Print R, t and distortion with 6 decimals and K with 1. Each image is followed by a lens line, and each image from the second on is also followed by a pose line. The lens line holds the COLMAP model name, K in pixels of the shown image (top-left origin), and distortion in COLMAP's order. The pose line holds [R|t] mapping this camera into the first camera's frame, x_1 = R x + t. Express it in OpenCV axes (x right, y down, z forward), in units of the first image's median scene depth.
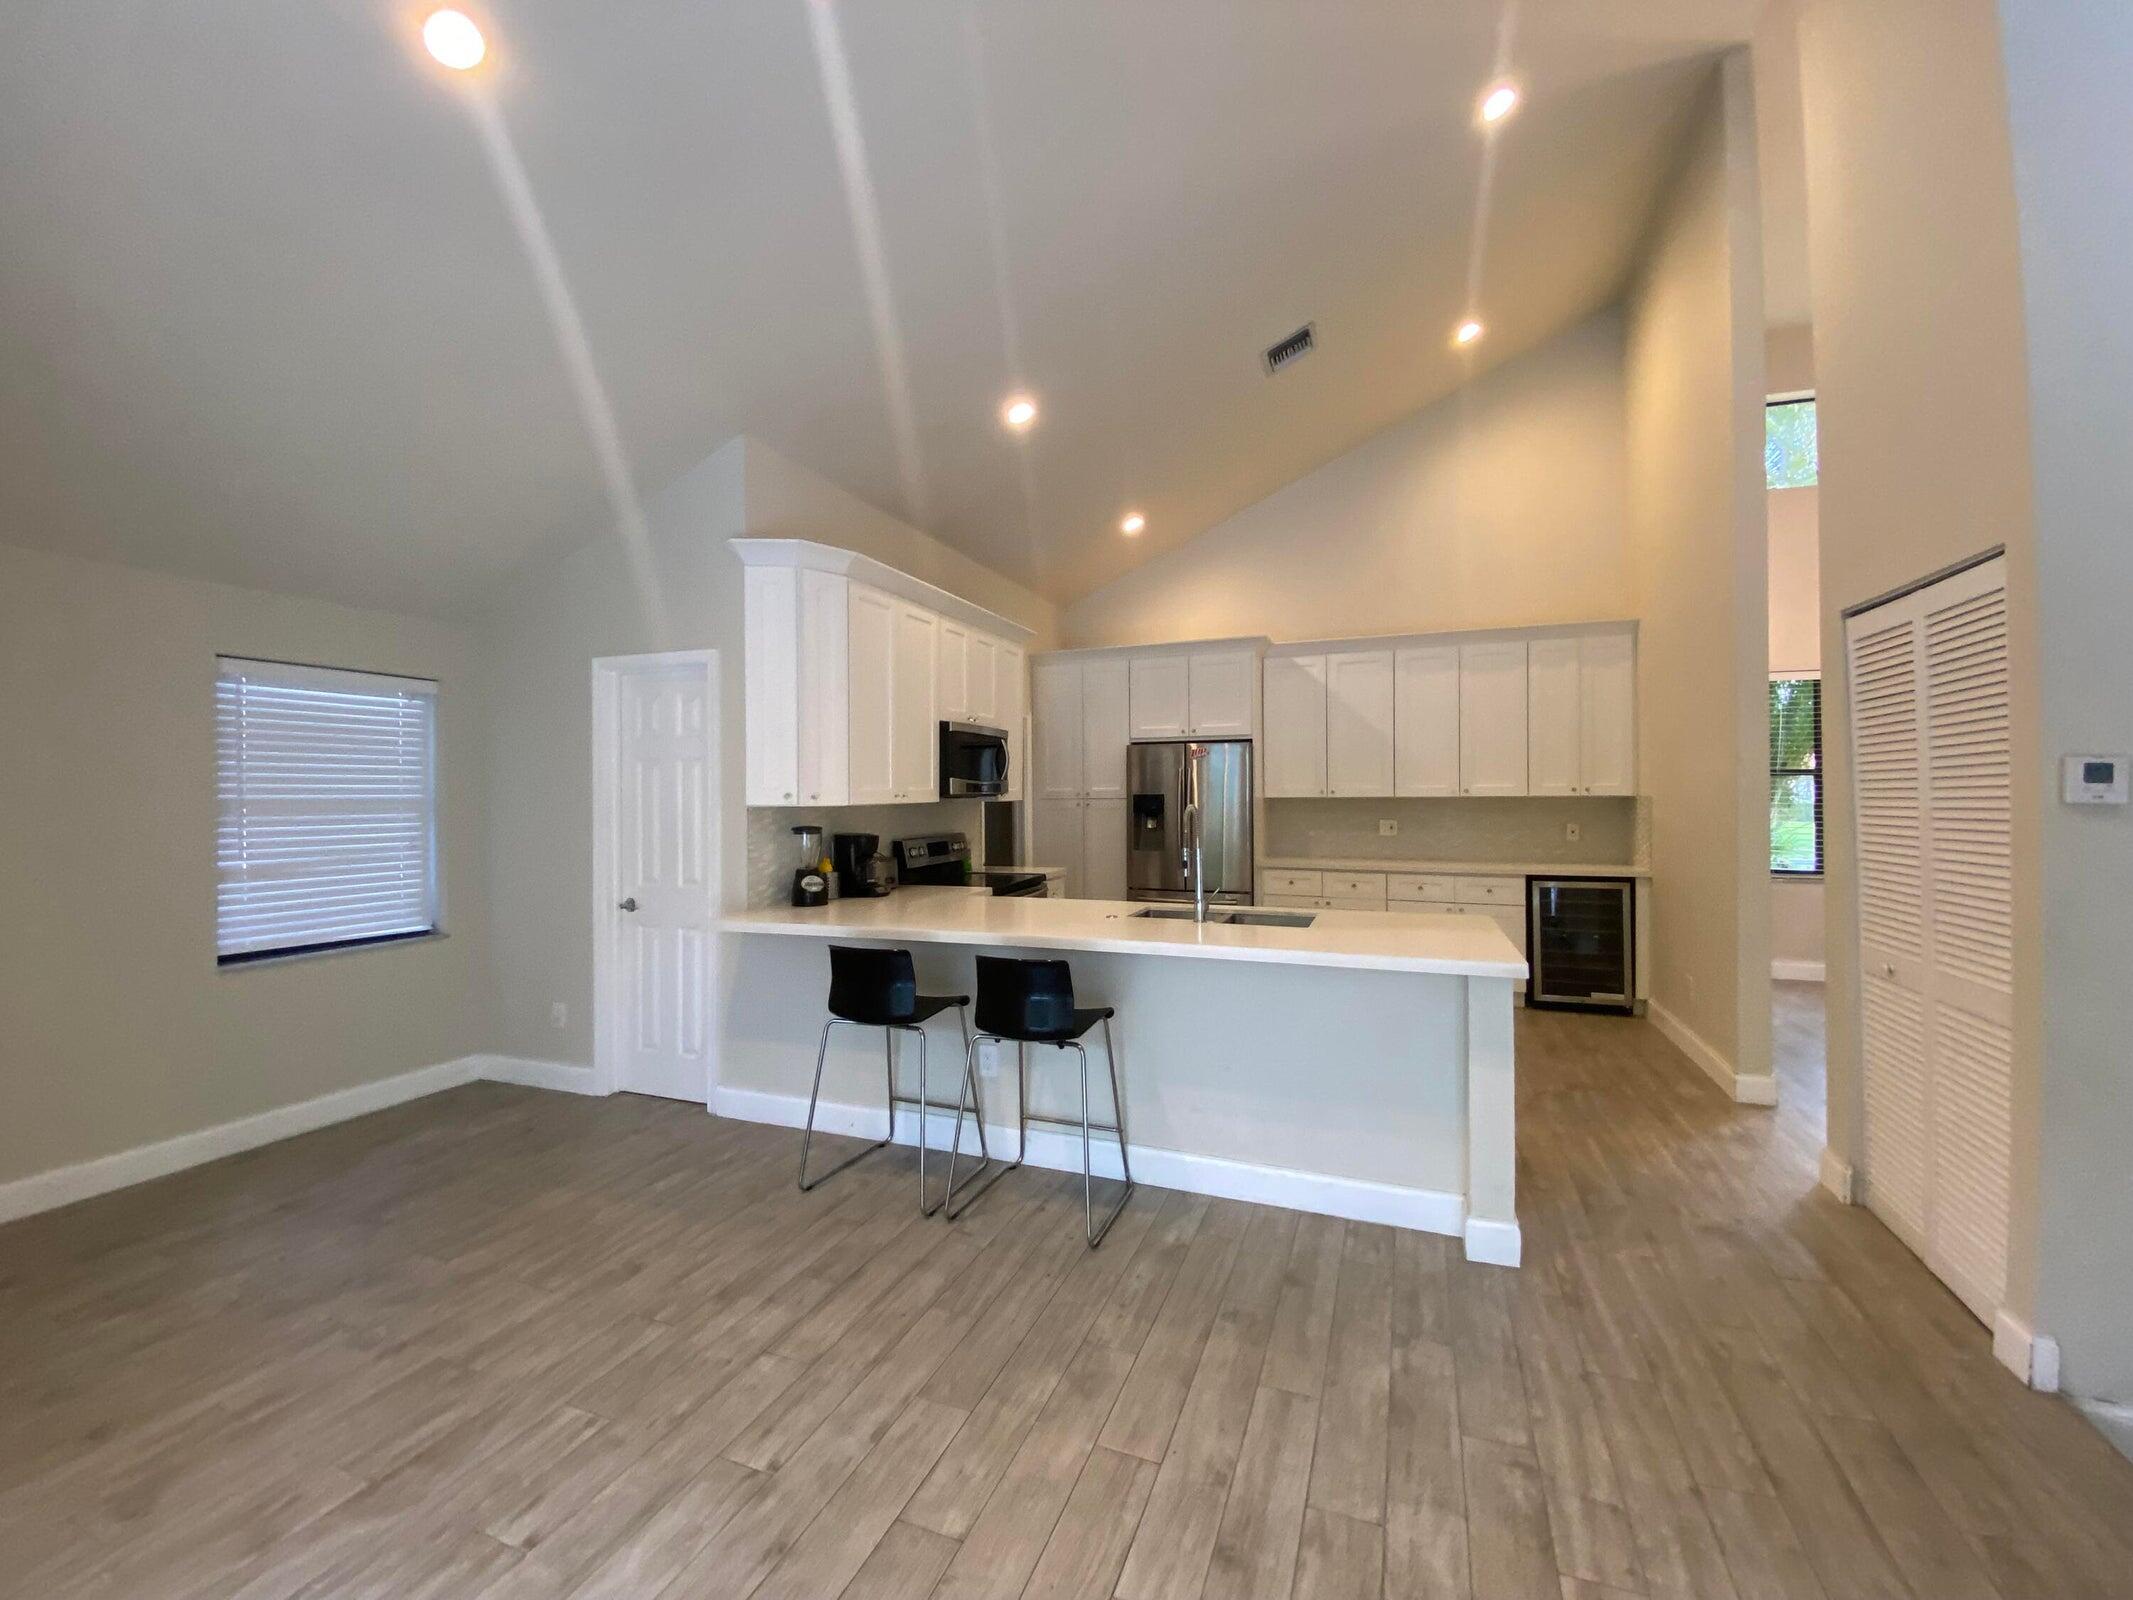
lens RADIAL K [[874.2, 0, 1063.3], [0, 874.2, 767.9], [0, 0, 1]] dist [0.006840, -0.013125]
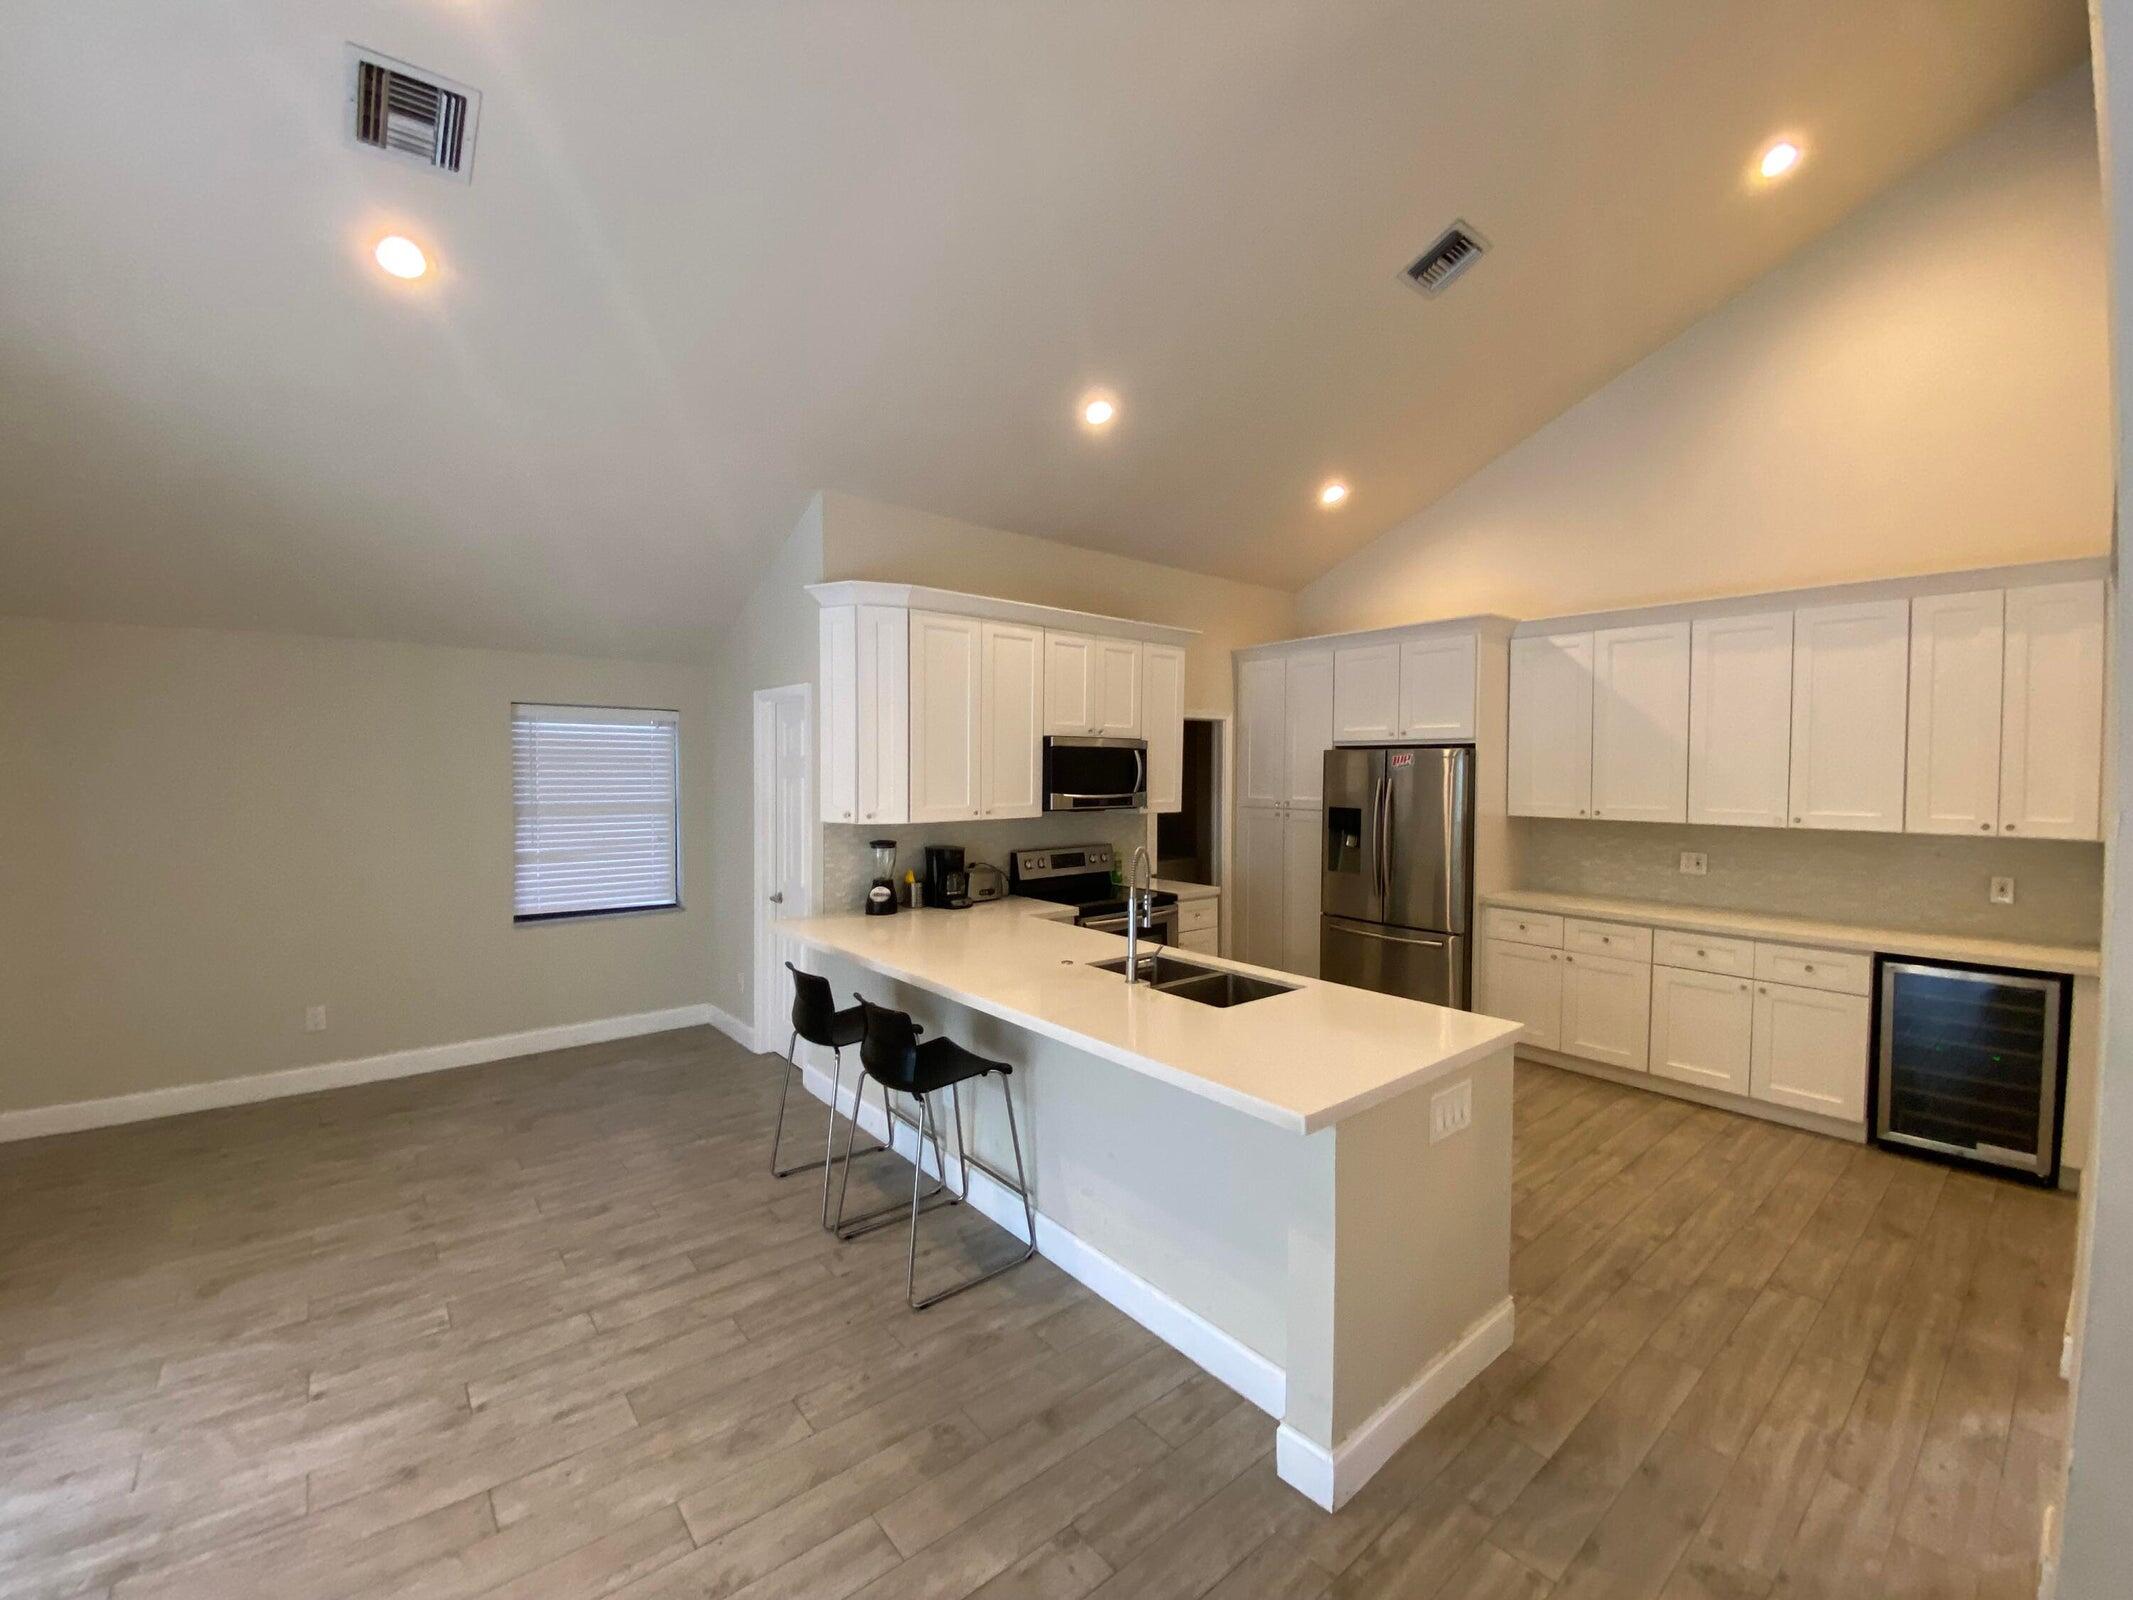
lens RADIAL K [[874.2, 0, 1059.5], [0, 874.2, 767.6], [0, 0, 1]] dist [0.006840, -0.013125]
pose [[0.873319, 0.011860, -0.487004, 0.455317], [0.002853, 0.999562, 0.029458, -0.059722], [0.487140, -0.027116, 0.872903, 0.171427]]
